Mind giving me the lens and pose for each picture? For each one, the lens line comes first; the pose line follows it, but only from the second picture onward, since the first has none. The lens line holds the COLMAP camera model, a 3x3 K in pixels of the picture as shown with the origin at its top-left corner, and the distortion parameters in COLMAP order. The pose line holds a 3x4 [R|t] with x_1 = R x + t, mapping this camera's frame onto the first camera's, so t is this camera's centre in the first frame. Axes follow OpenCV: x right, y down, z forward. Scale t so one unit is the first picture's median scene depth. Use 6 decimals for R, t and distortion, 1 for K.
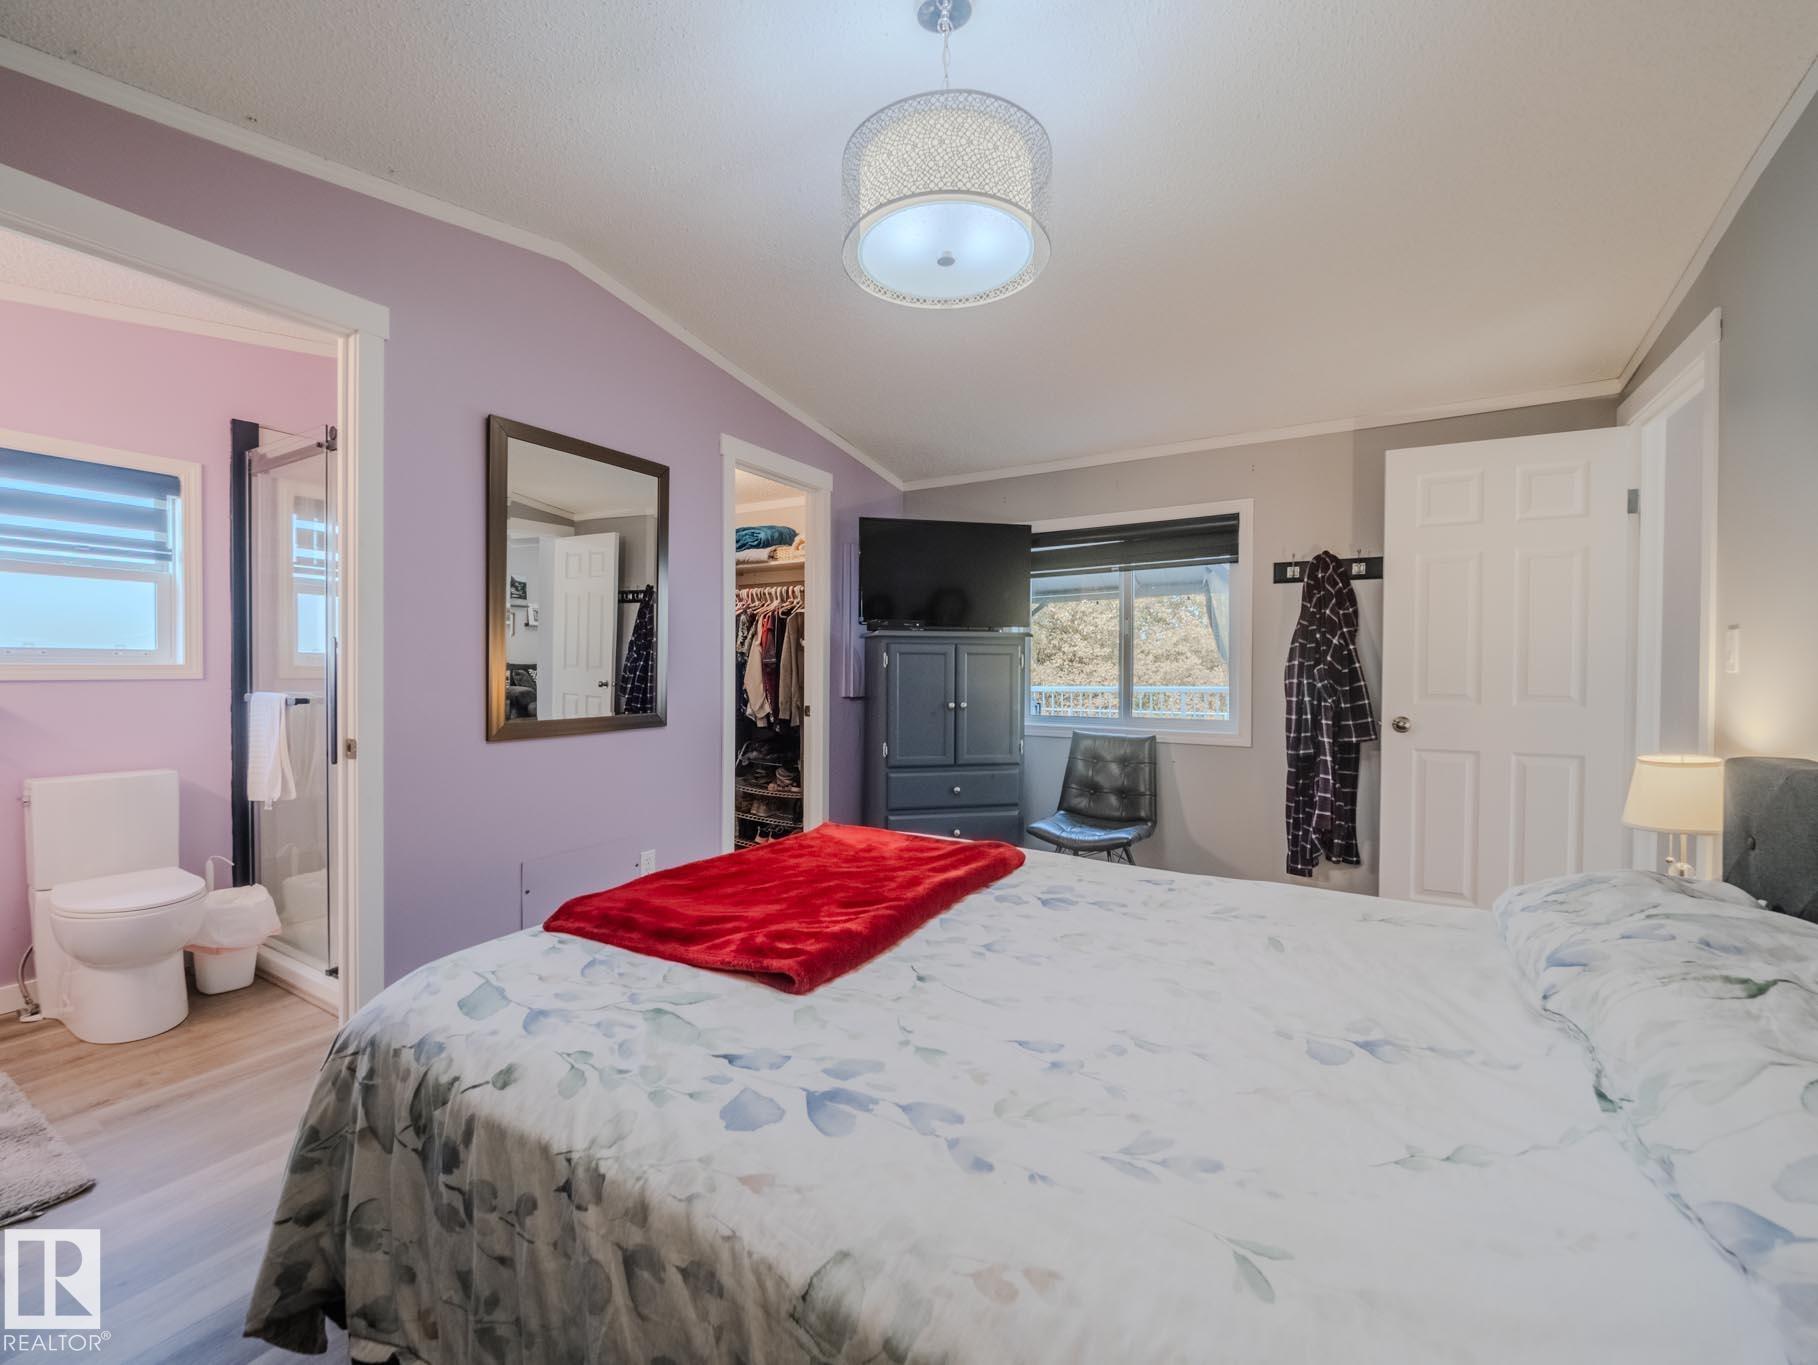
lens RADIAL K [[756.8, 0, 904.0], [0, 756.8, 675.5], [0, 0, 1]] dist [-0.000464, -0.003050]
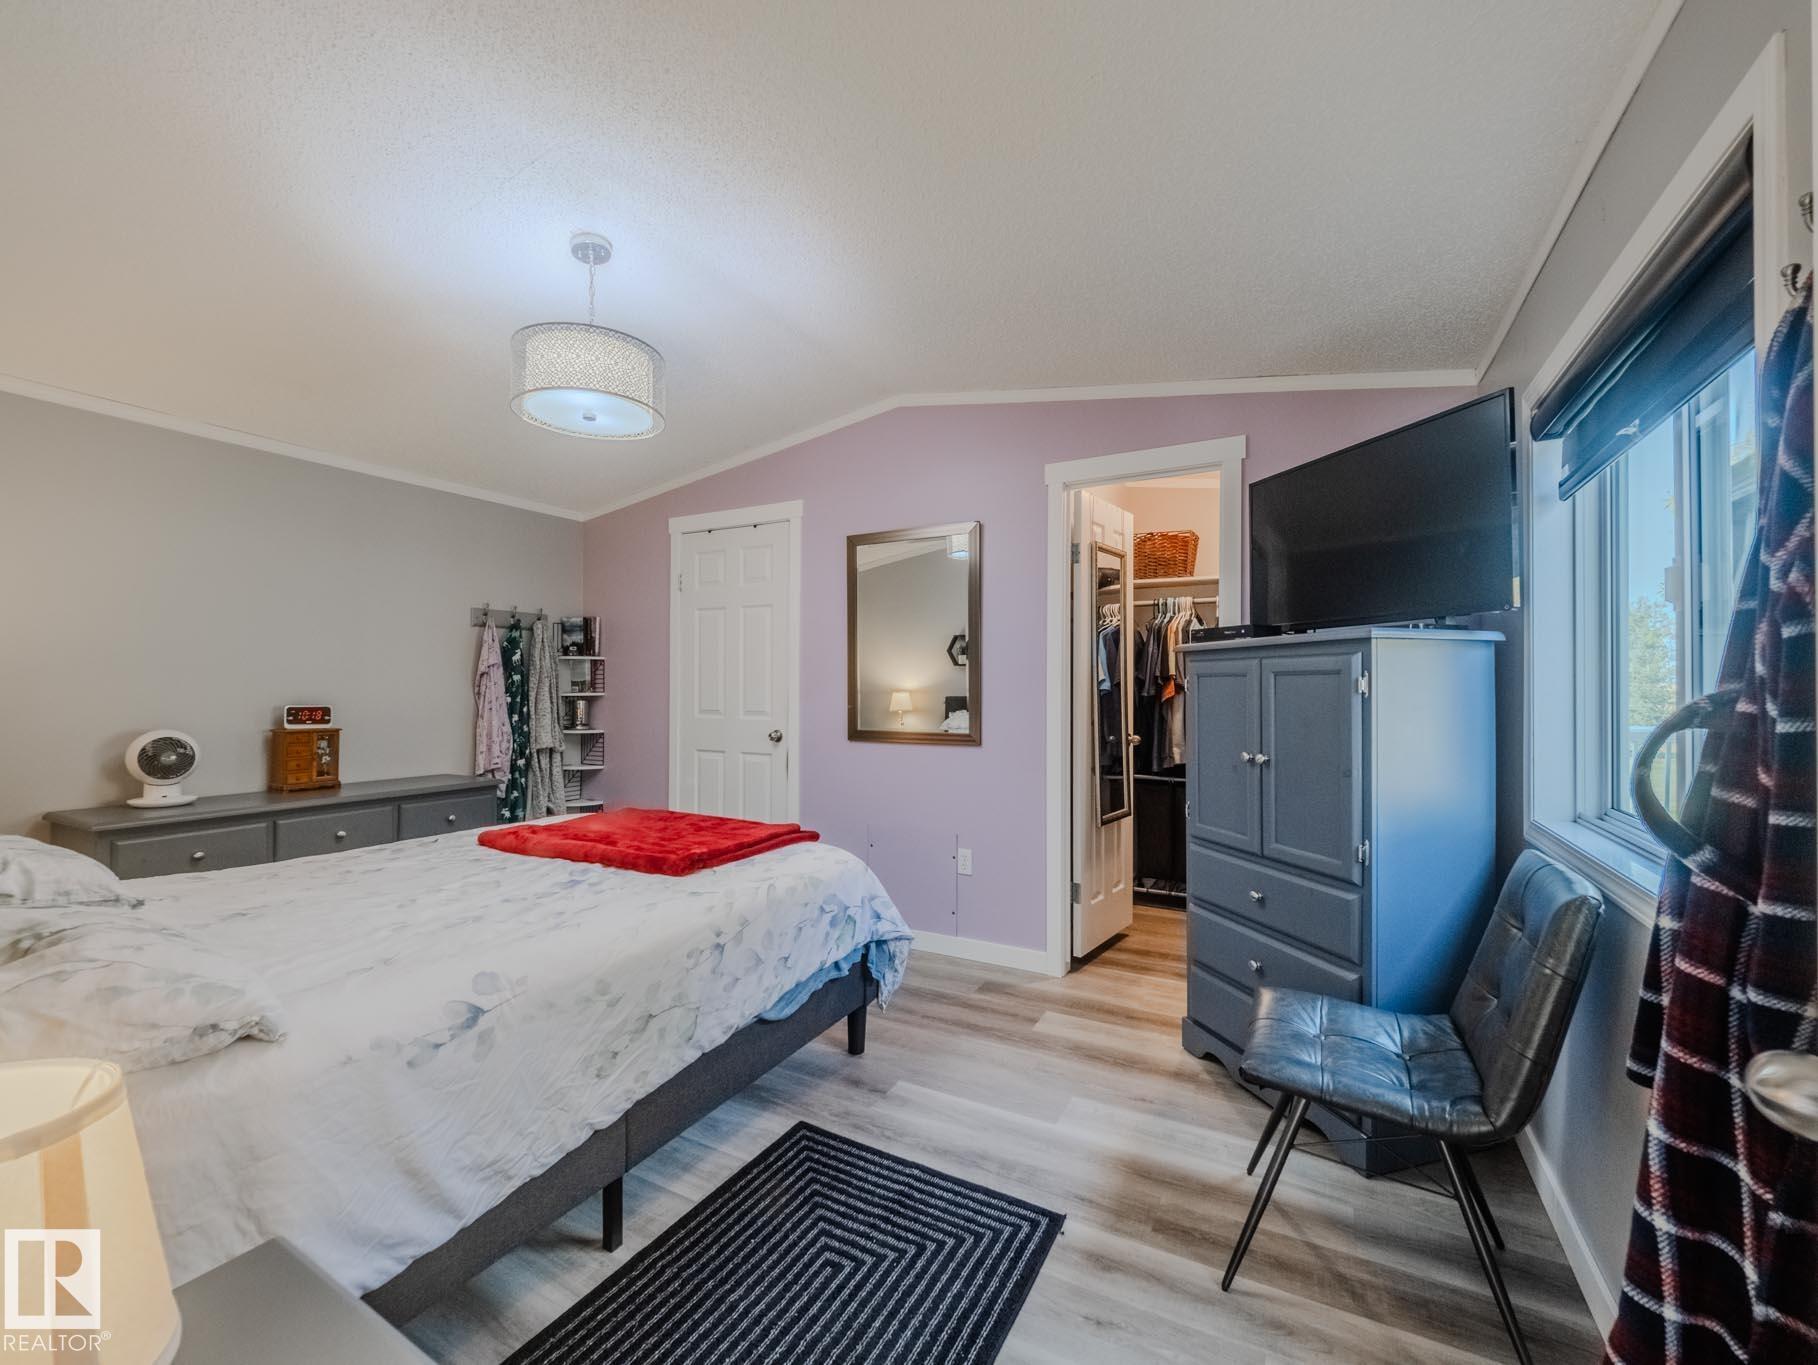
lens RADIAL K [[756.8, 0, 882.3], [0, 756.8, 670.2], [0, 0, 1]] dist [-0.000464, -0.003050]
pose [[0.019629, -0.025726, -0.999476, 0.829550], [-0.012836, 0.999580, -0.025981, -0.015666], [0.999725, 0.013340, 0.019290, 0.823232]]
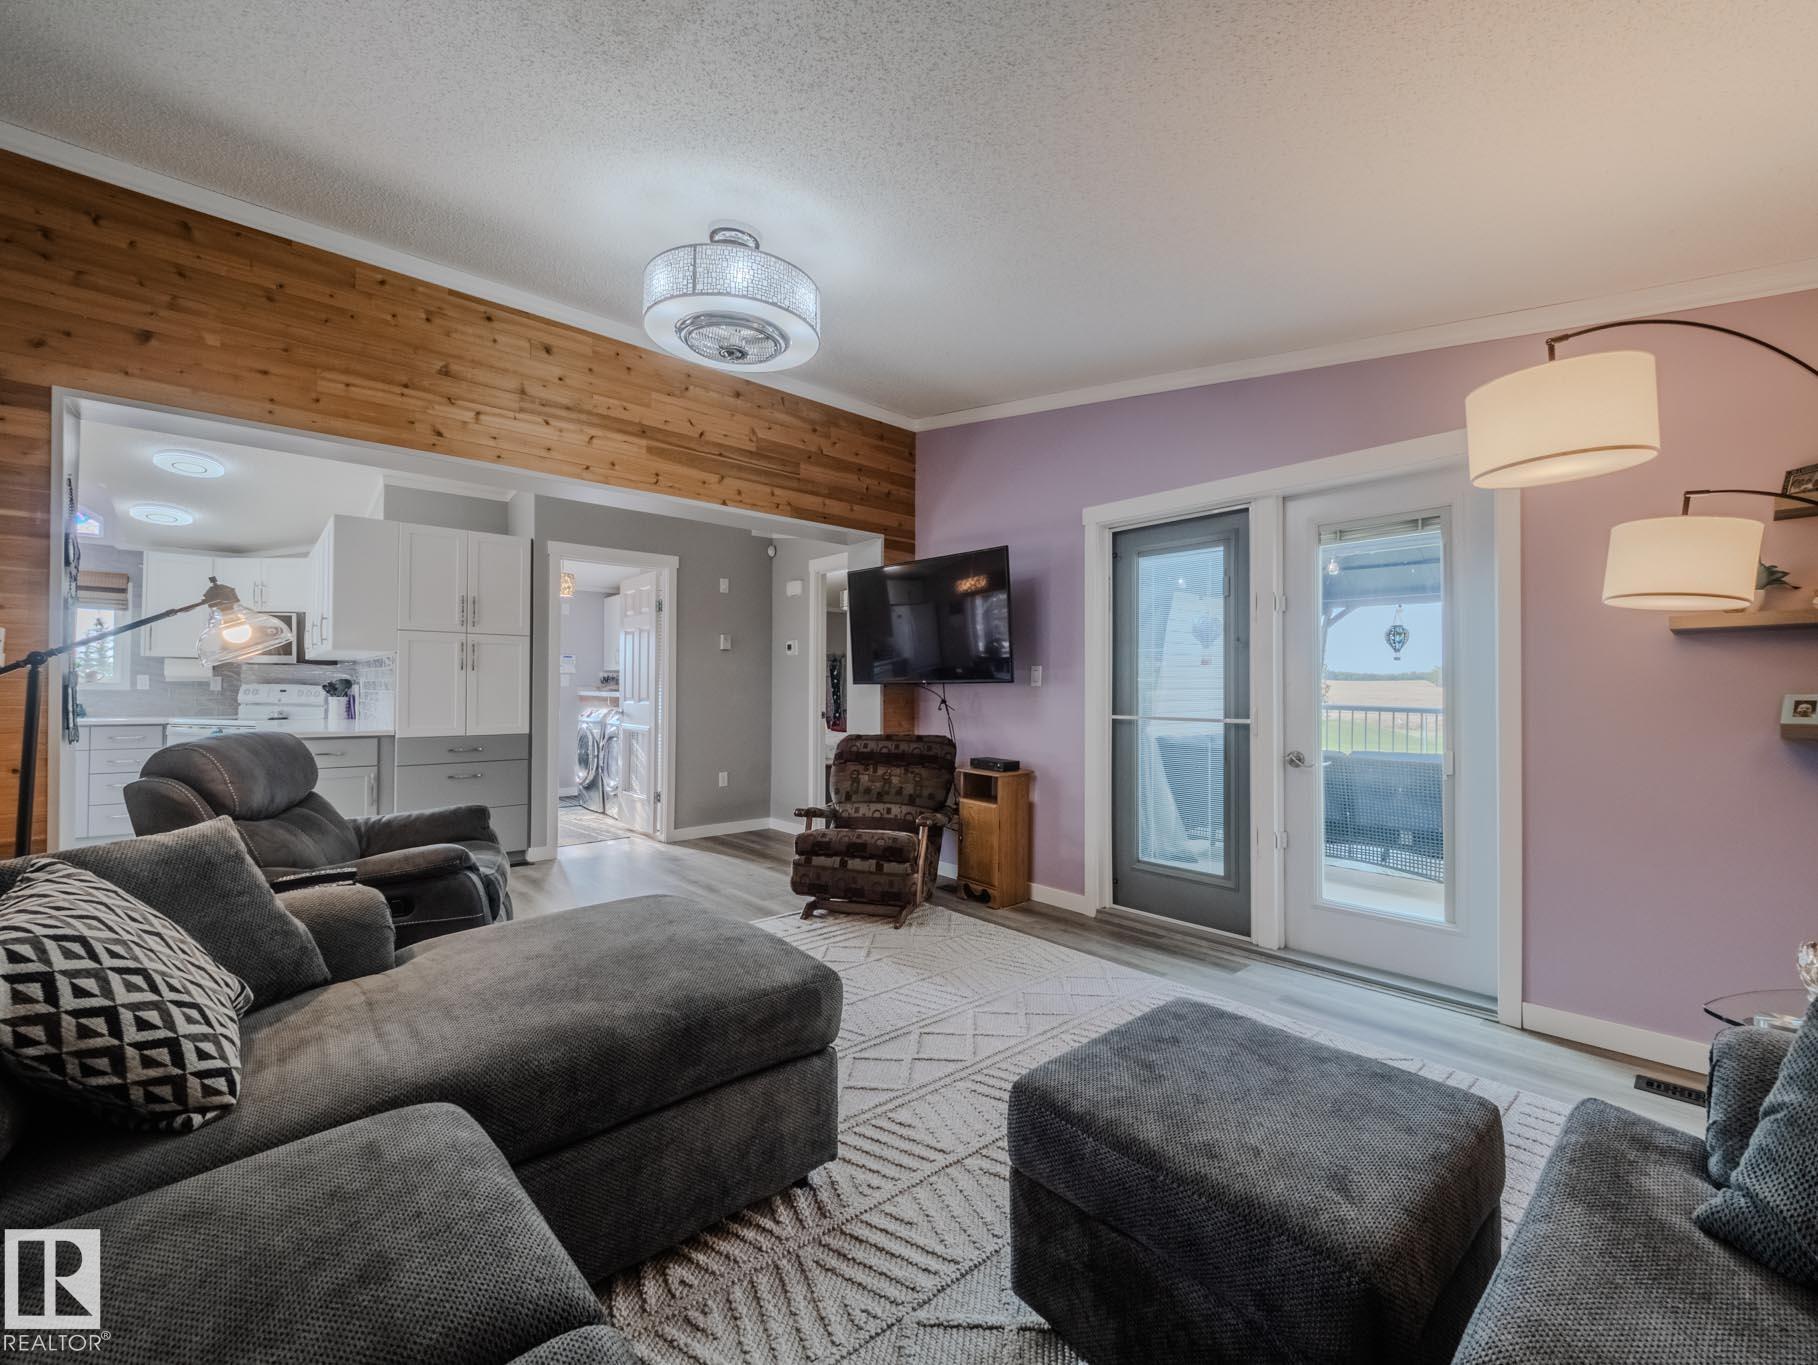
lens RADIAL K [[756.8, 0, 907.1], [0, 756.8, 682.4], [0, 0, 1]] dist [-0.000464, -0.003050]
pose [[-0.303048, -0.010911, -0.952913, 2.605263], [-0.014413, 0.999873, -0.006865, -0.004094], [0.952866, 0.011654, -0.303166, 1.532519]]
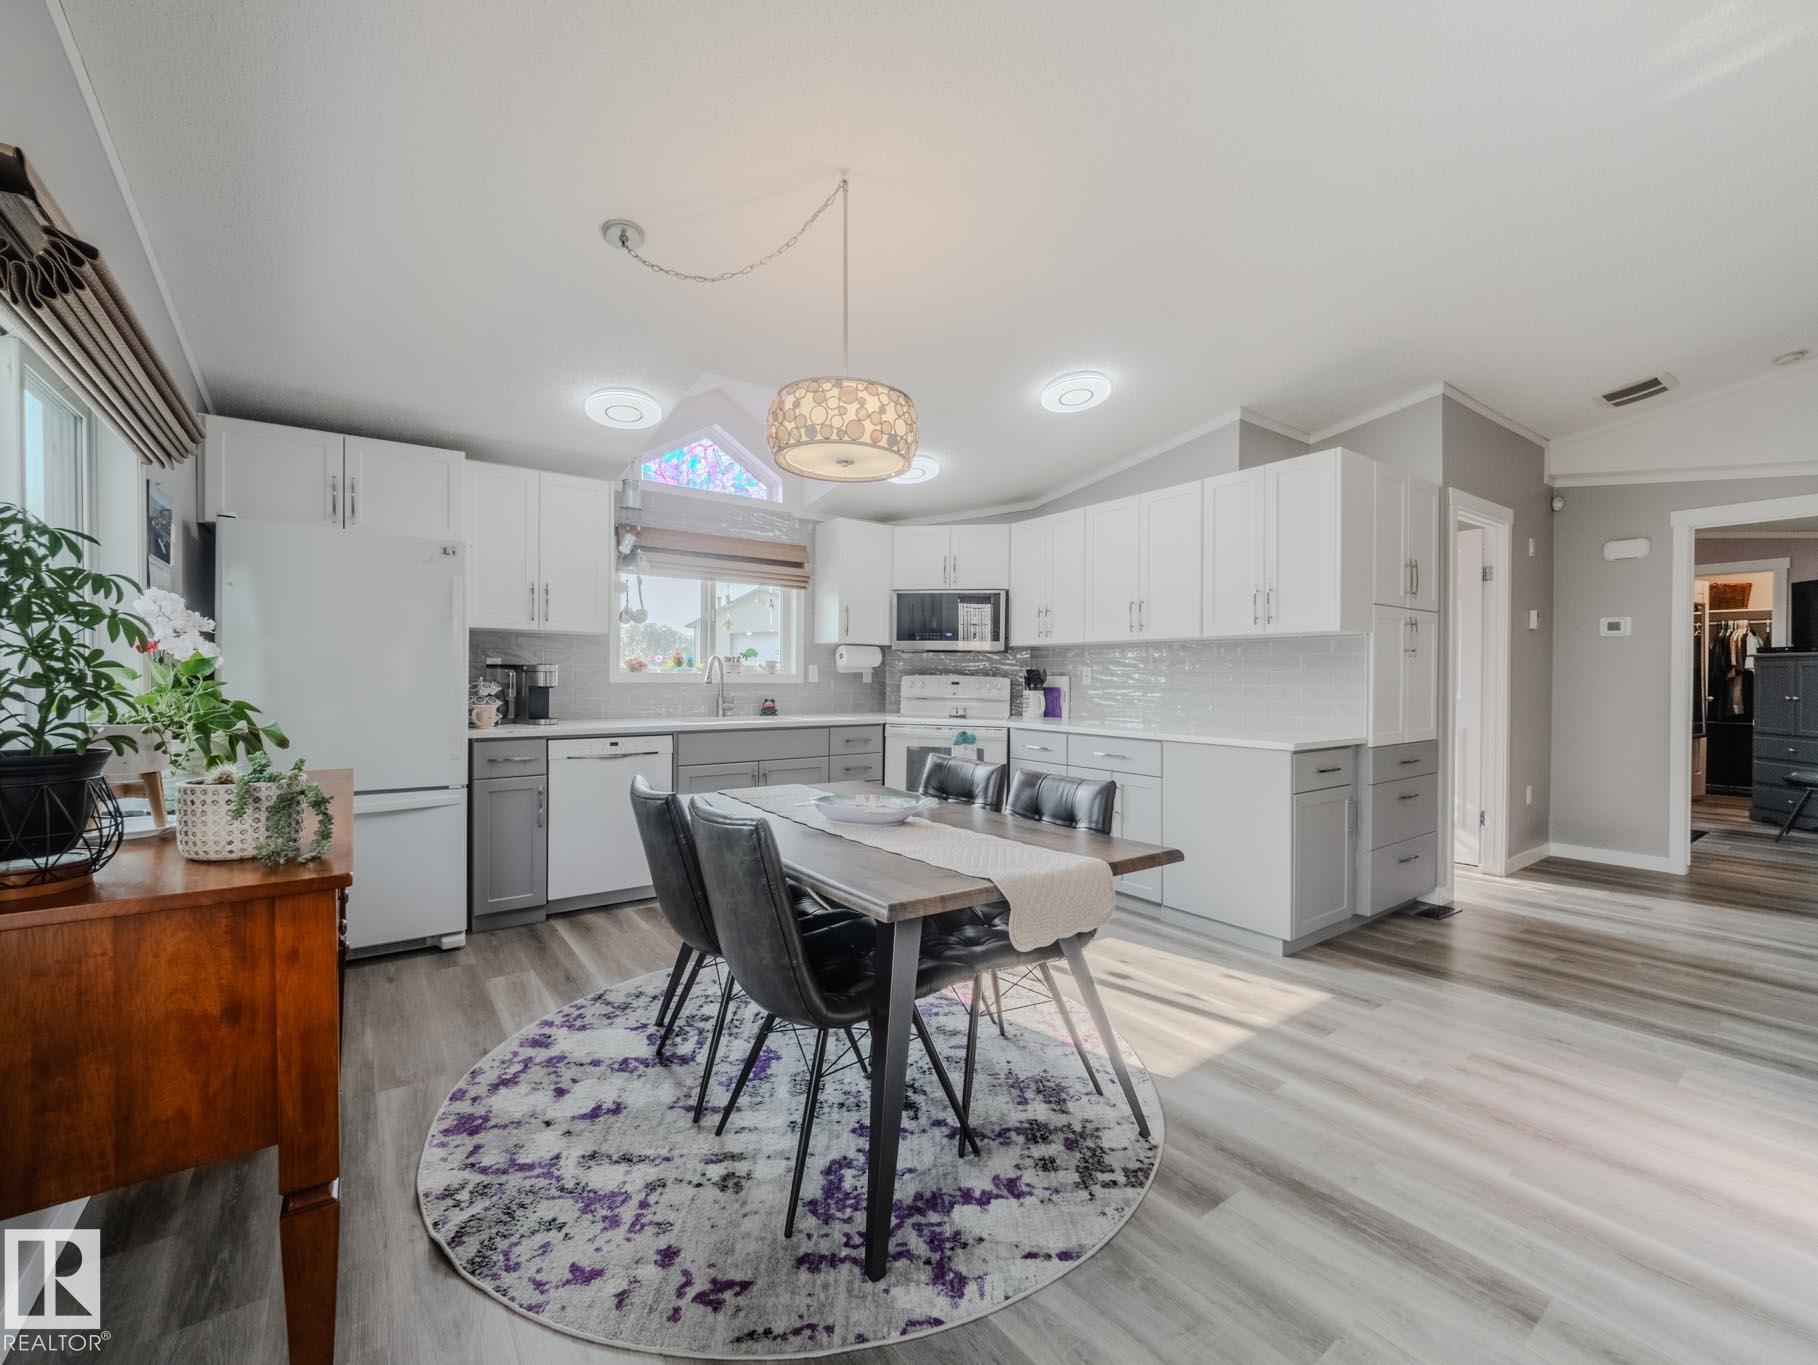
lens RADIAL K [[756.8, 0, 907.5], [0, 756.8, 679.3], [0, 0, 1]] dist [-0.000464, -0.003050]
pose [[-0.388604, 0.002030, -0.921403, 2.791734], [-0.011344, 0.999911, 0.006987, 0.009625], [0.921335, 0.013168, -0.388546, -0.157971]]
